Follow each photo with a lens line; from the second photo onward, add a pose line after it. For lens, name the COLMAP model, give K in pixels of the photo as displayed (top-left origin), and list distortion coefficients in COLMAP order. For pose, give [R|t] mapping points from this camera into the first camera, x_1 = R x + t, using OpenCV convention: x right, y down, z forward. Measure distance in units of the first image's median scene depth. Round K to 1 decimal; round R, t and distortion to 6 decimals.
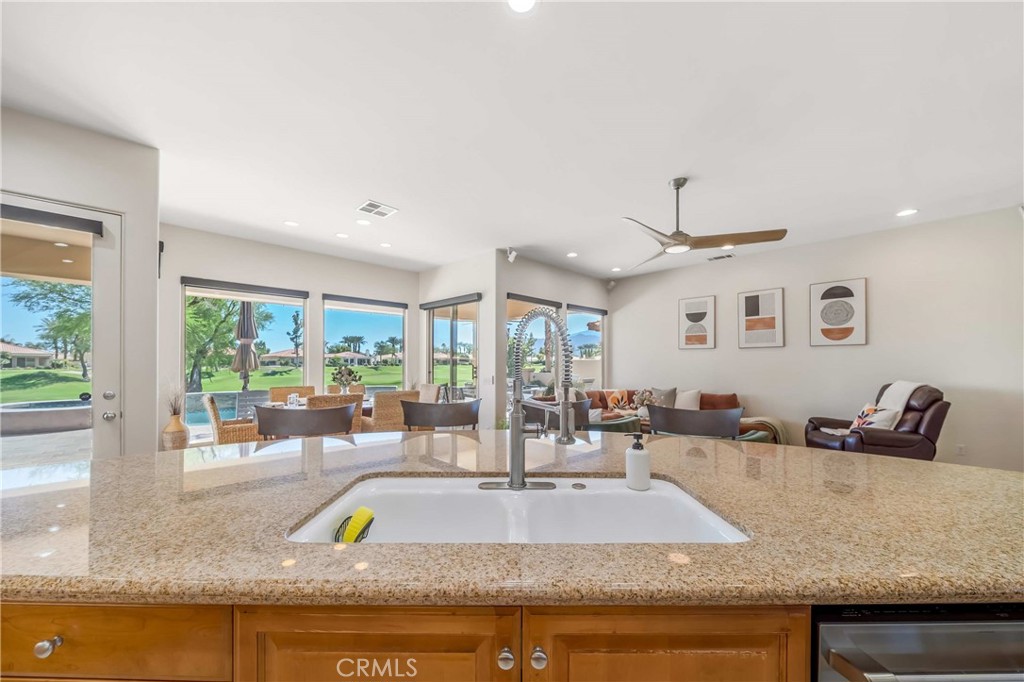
lens RADIAL K [[380.2, 0, 513.3], [0, 380.2, 362.3], [0, 0, 1]] dist [0.000093, -0.000388]
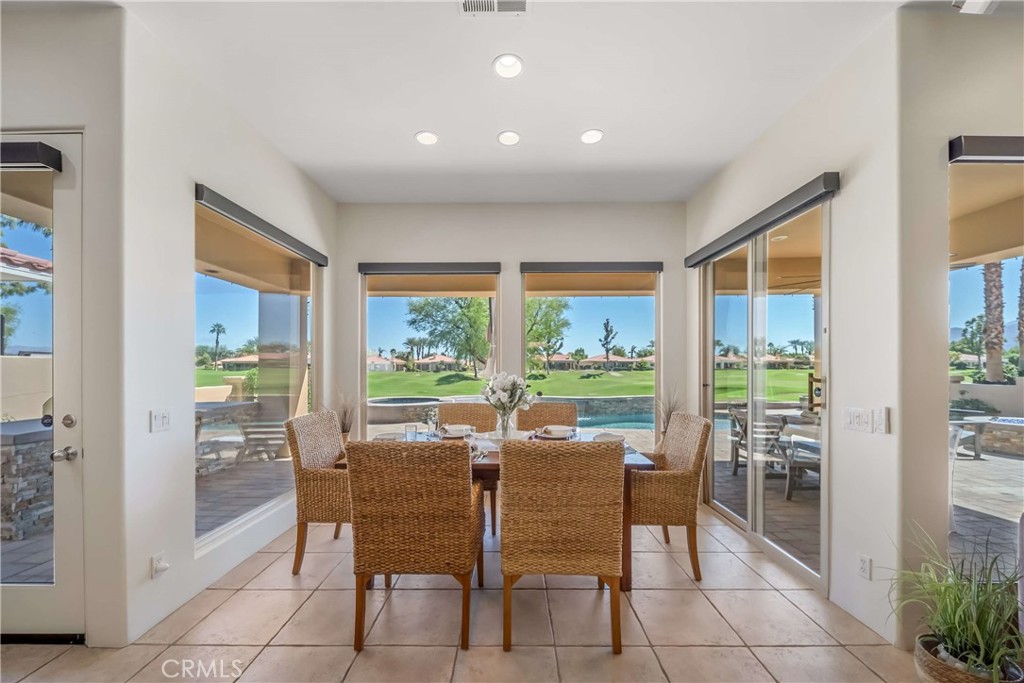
lens RADIAL K [[380.2, 0, 509.0], [0, 380.2, 367.9], [0, 0, 1]] dist [0.000093, -0.000388]
pose [[0.706879, -0.000960, -0.707334, -0.005921], [0.004281, 0.999987, 0.002922, -0.000123], [0.707322, -0.005094, 0.706874, 0.062149]]
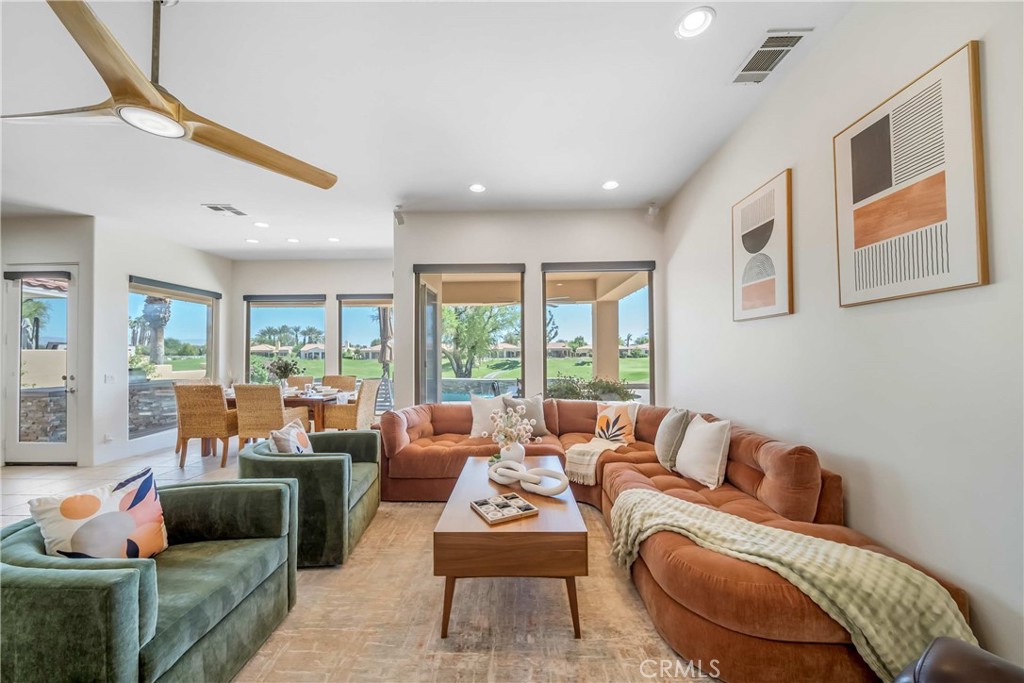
lens RADIAL K [[380.2, 0, 509.9], [0, 380.2, 348.9], [0, 0, 1]] dist [0.000093, -0.000388]
pose [[0.686534, -0.016623, -0.726908, 0.079036], [0.007973, 0.999851, -0.015334, 0.000148], [0.727054, 0.004731, 0.686564, 0.071921]]
